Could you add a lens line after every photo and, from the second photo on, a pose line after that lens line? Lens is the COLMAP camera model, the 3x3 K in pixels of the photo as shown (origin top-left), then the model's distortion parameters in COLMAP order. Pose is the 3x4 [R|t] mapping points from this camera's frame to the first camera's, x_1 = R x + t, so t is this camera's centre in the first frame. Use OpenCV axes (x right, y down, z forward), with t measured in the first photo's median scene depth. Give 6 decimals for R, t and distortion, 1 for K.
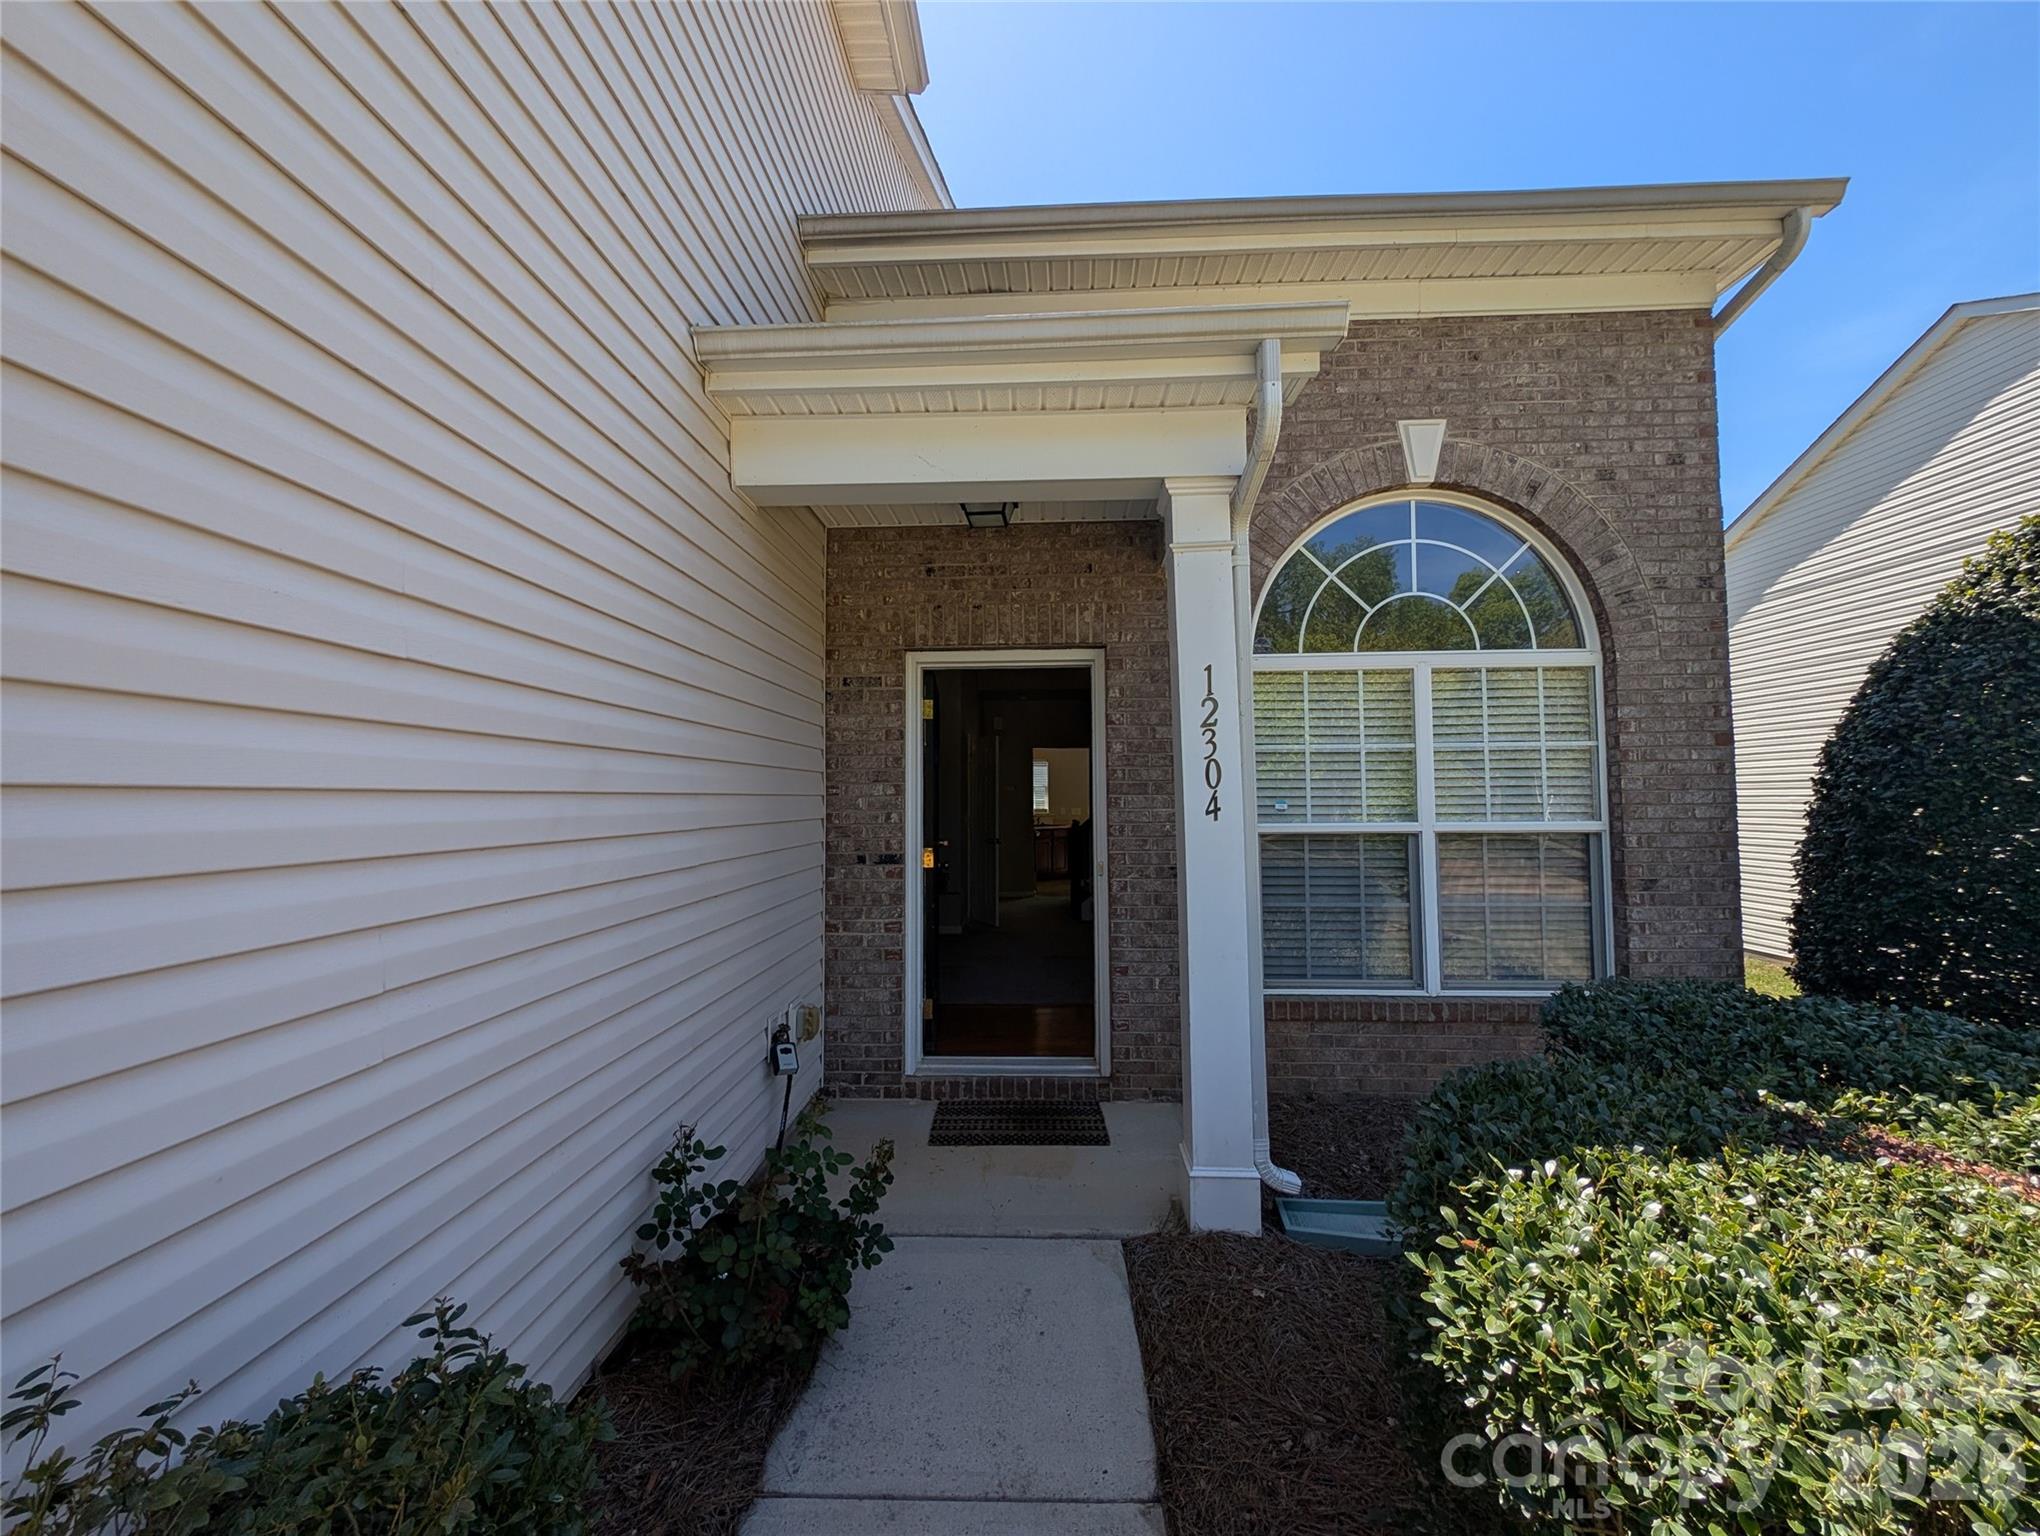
lens RADIAL K [[763.7, 0, 1021.6], [0, 763.7, 766.6], [0, 0, 1]] dist [-0.000470, -0.001320]
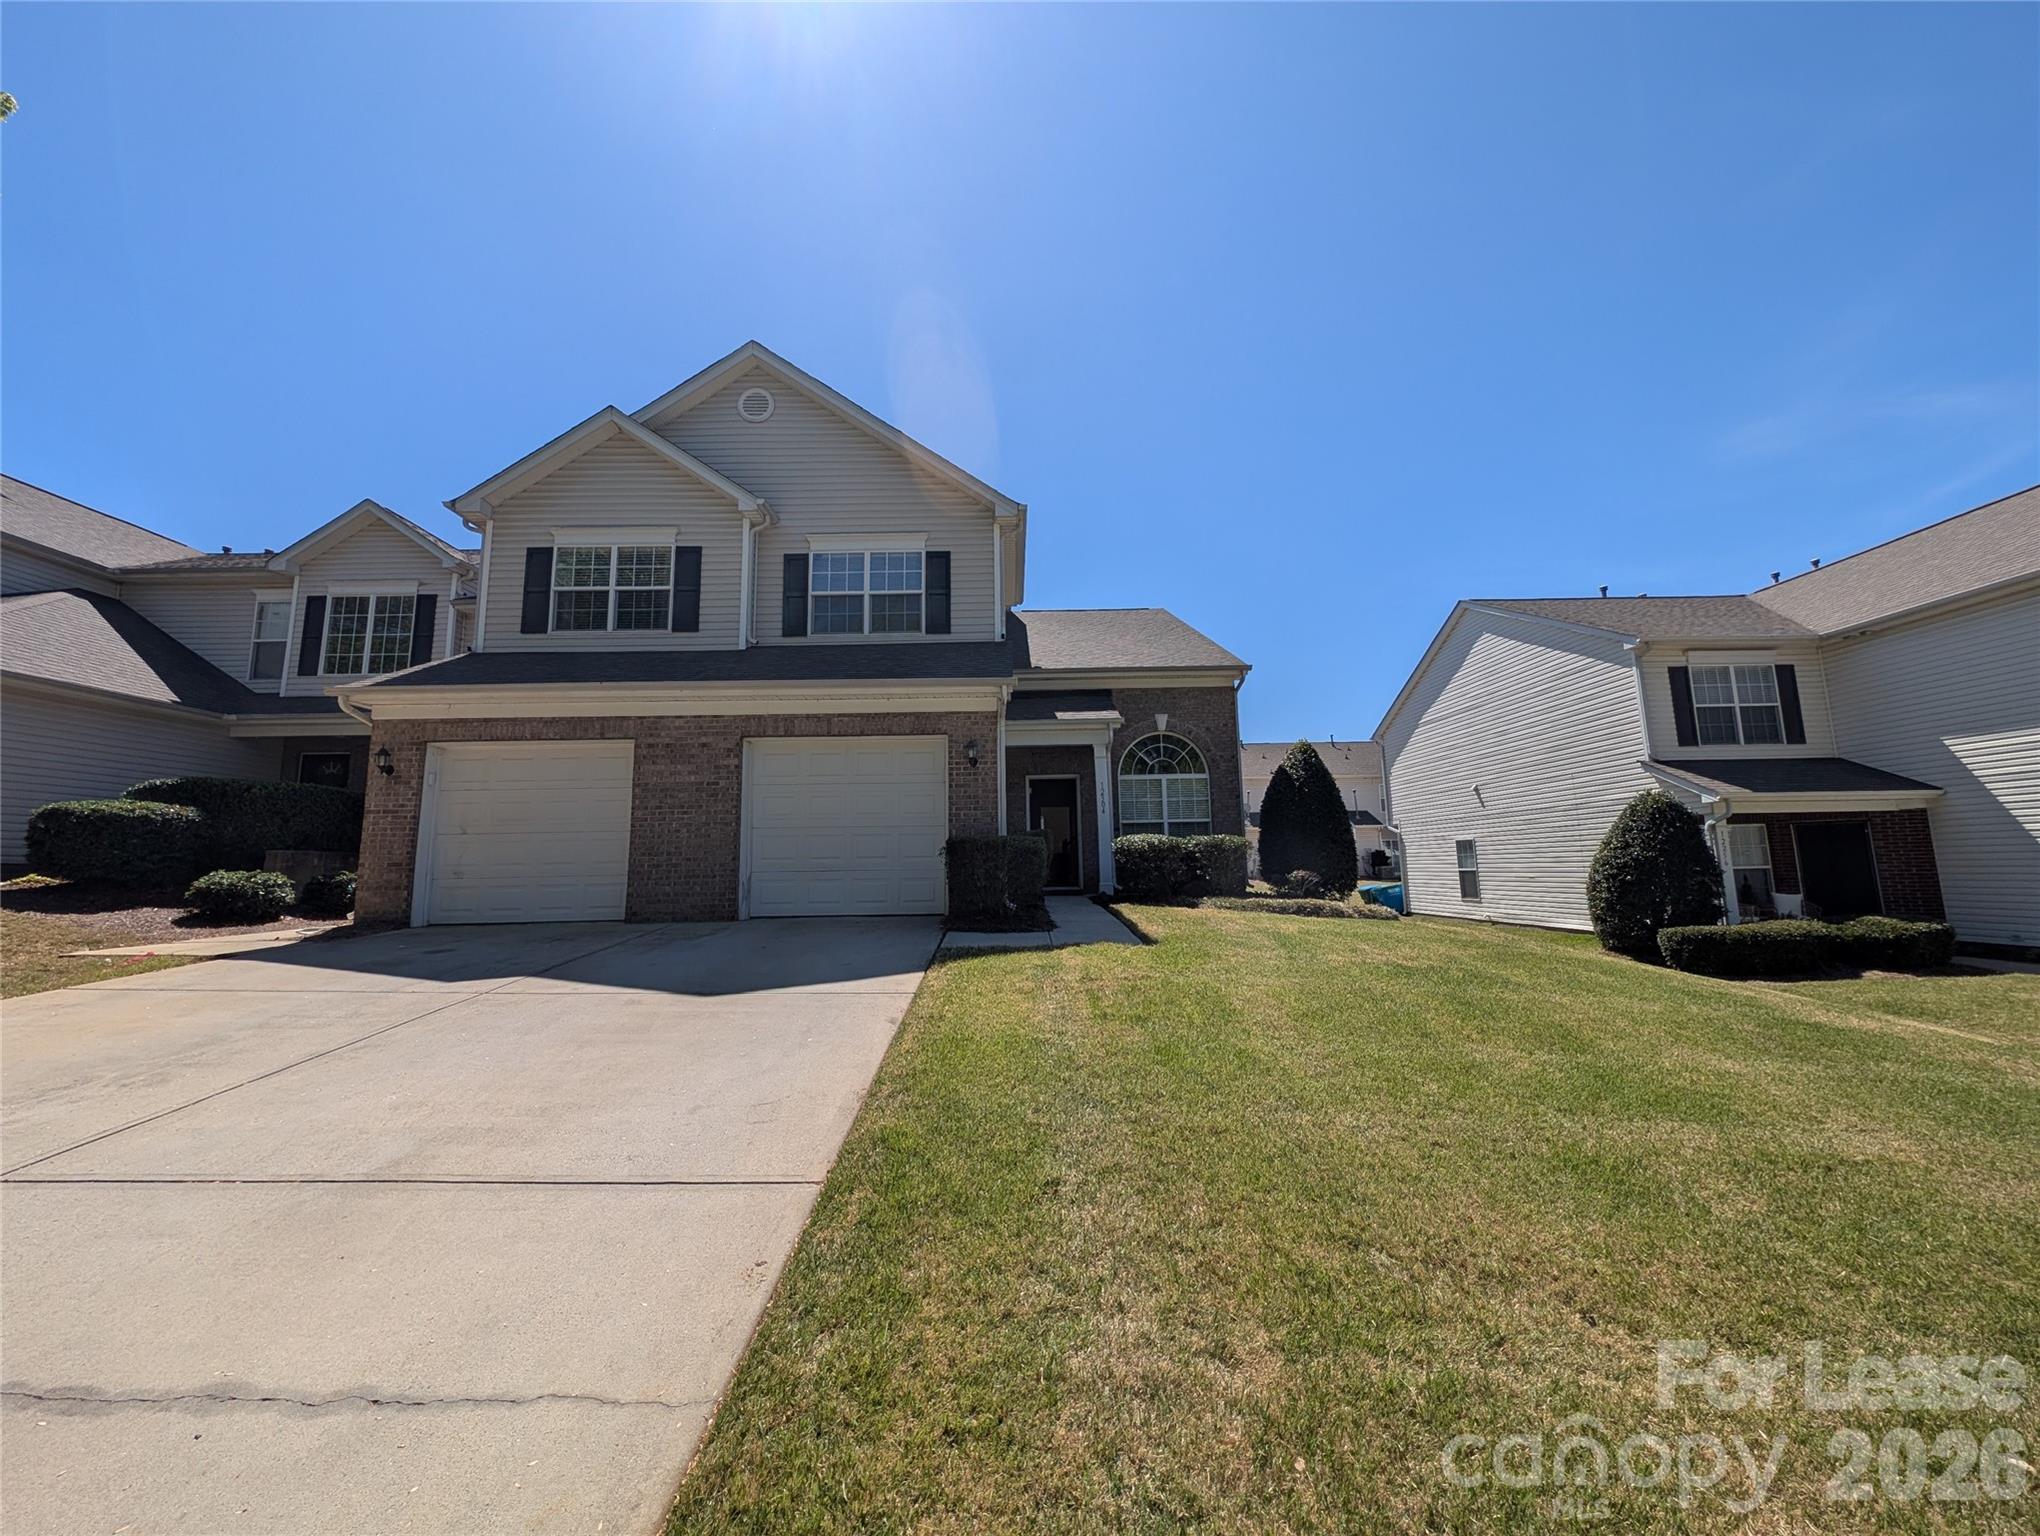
lens RADIAL K [[763.7, 0, 1013.7], [0, 763.7, 765.5], [0, 0, 1]] dist [-0.000470, -0.001320]
pose [[0.999334, -0.003816, 0.036284, -0.354744], [0.007088, 0.995873, -0.090484, 0.141886], [-0.035789, 0.090681, 0.995237, -2.759858]]
